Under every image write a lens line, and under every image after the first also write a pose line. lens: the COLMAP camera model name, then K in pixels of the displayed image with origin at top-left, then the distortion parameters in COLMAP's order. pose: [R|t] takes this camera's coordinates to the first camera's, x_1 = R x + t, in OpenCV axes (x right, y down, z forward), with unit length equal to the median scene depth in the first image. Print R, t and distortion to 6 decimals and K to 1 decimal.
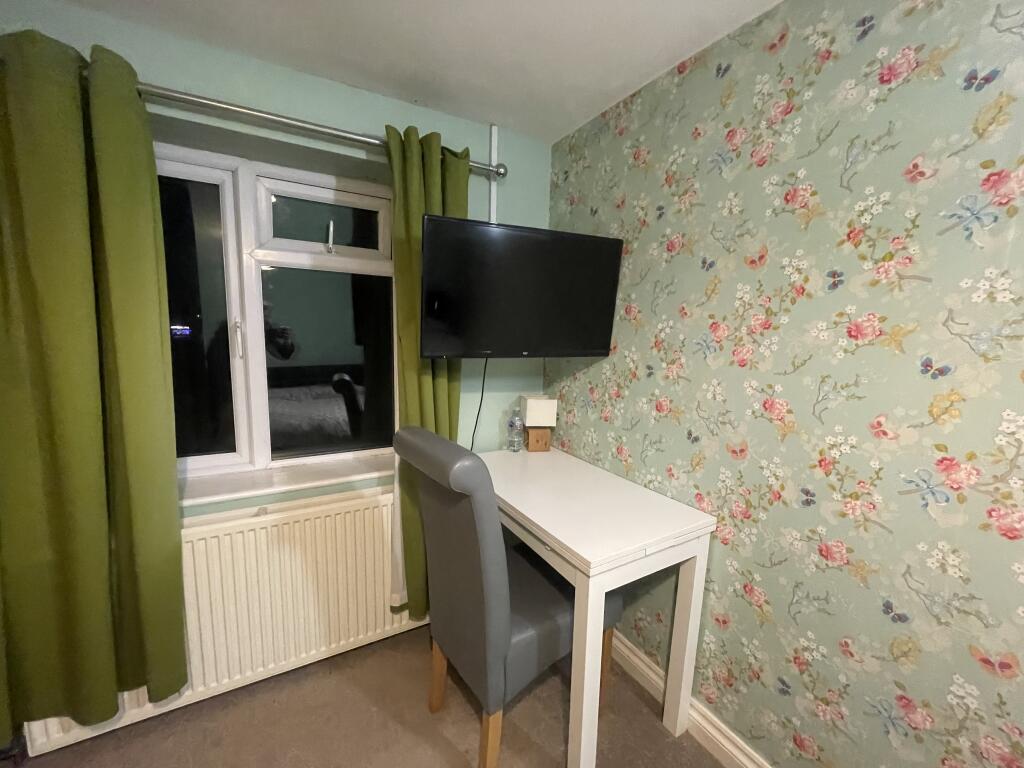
lens RADIAL K [[411.1, 0, 511.9], [0, 411.1, 378.4], [0, 0, 1]] dist [-0.003303, -0.001039]
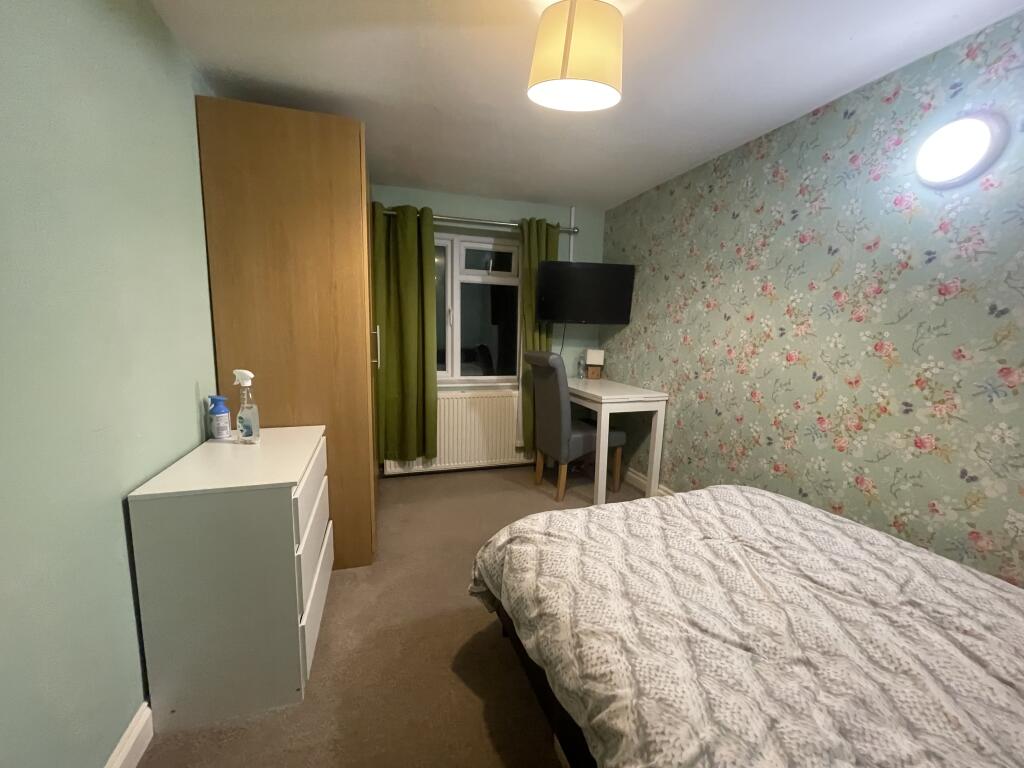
lens RADIAL K [[411.1, 0, 510.0], [0, 411.1, 383.1], [0, 0, 1]] dist [-0.003303, -0.001039]
pose [[0.976081, 0.025597, -0.215895, 0.117972], [-0.024696, 0.999671, 0.006868, 0.231896], [0.216000, -0.001372, 0.976392, -1.060919]]
